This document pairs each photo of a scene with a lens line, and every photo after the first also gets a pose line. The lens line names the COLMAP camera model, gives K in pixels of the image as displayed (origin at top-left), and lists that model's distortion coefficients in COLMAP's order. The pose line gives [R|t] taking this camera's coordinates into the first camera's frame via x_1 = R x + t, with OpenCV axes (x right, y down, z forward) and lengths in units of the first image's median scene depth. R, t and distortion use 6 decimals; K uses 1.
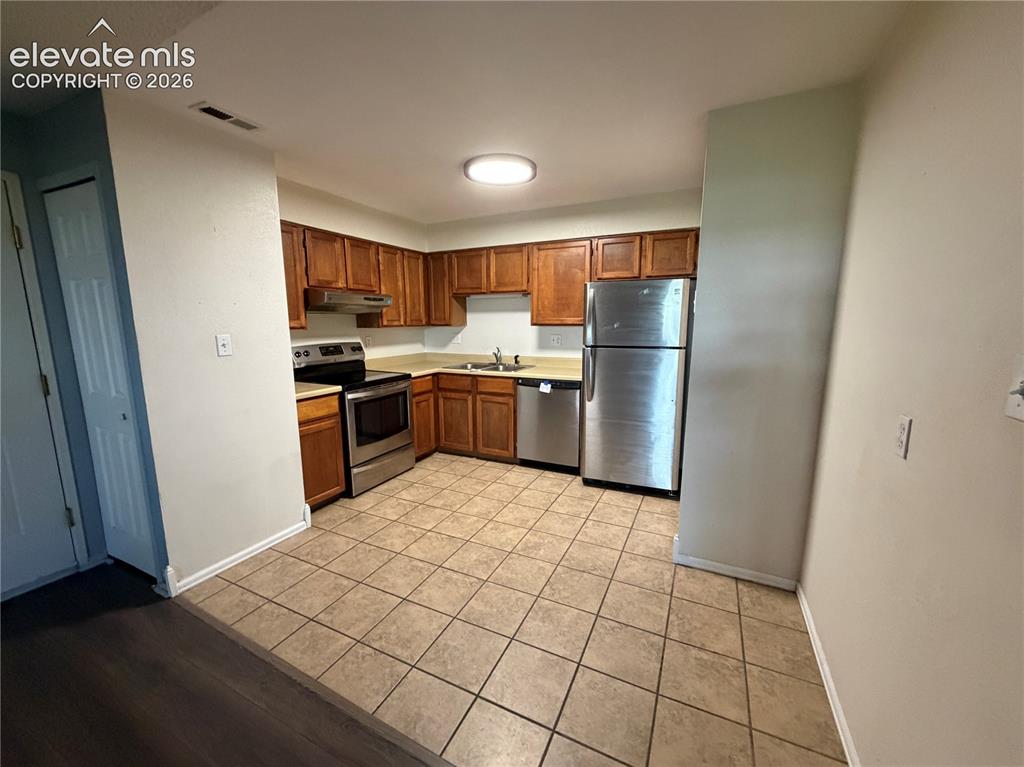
lens RADIAL K [[409.4, 0, 508.9], [0, 409.4, 384.8], [0, 0, 1]] dist [0.001424, 0.000253]
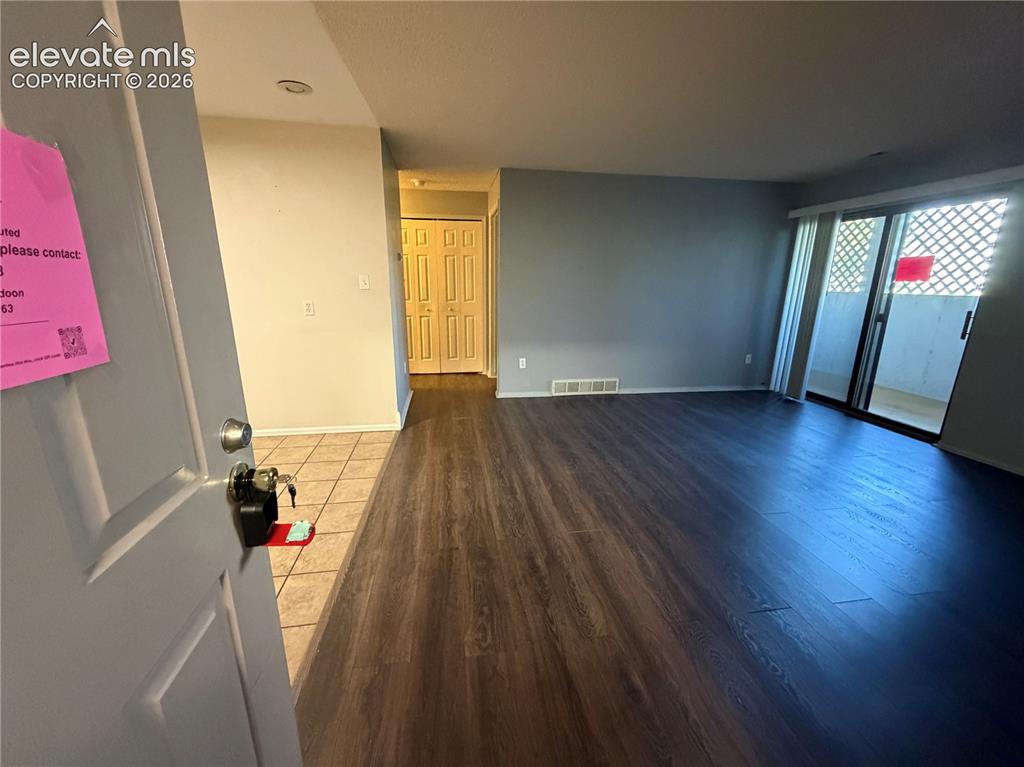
lens RADIAL K [[409.4, 0, 508.3], [0, 409.4, 384.5], [0, 0, 1]] dist [0.001424, 0.000253]
pose [[-0.574240, -0.204299, 0.792787, -0.800391], [0.122670, 0.935960, 0.330048, -0.056287], [-0.809445, 0.286777, -0.512404, 0.536591]]
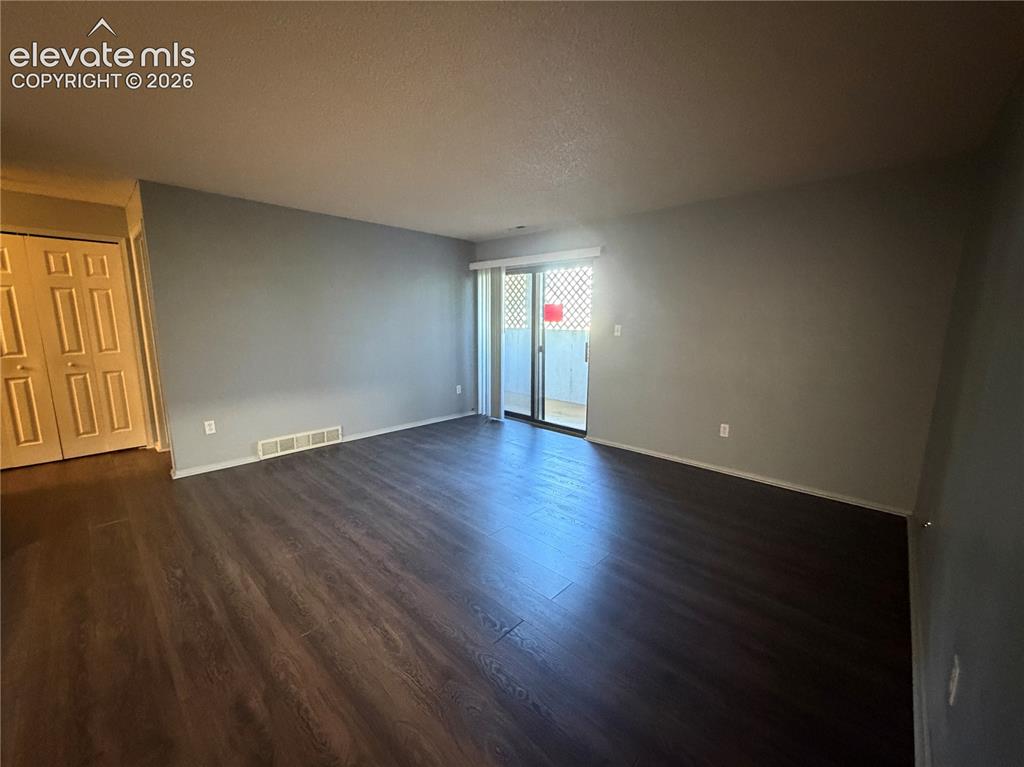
lens RADIAL K [[409.4, 0, 509.6], [0, 409.4, 384.4], [0, 0, 1]] dist [0.001424, 0.000253]
pose [[-0.955570, -0.048649, 0.290722, -0.783435], [0.044797, 0.950861, 0.306360, -0.065909], [-0.291340, 0.305772, -0.906435, 0.482697]]
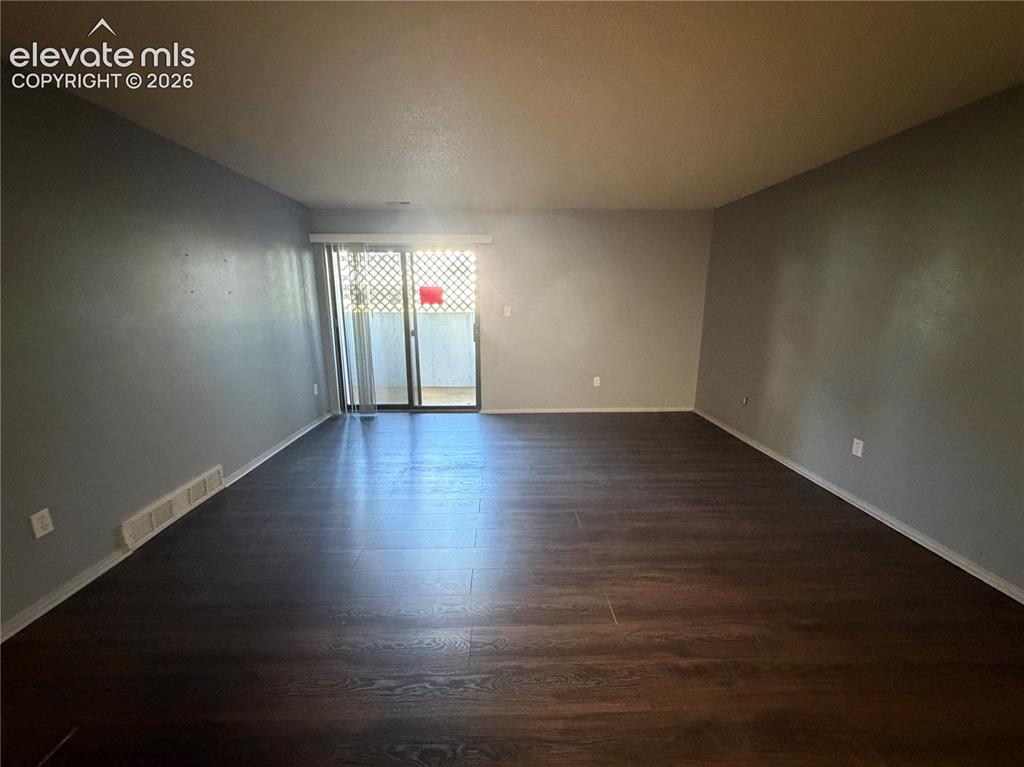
lens RADIAL K [[409.4, 0, 510.3], [0, 409.4, 385.0], [0, 0, 1]] dist [0.001424, 0.000253]
pose [[-0.882998, 0.103099, -0.457915, -0.001562], [-0.068877, 0.936558, 0.343679, -0.075317], [0.464296, 0.335007, -0.819878, 0.457289]]
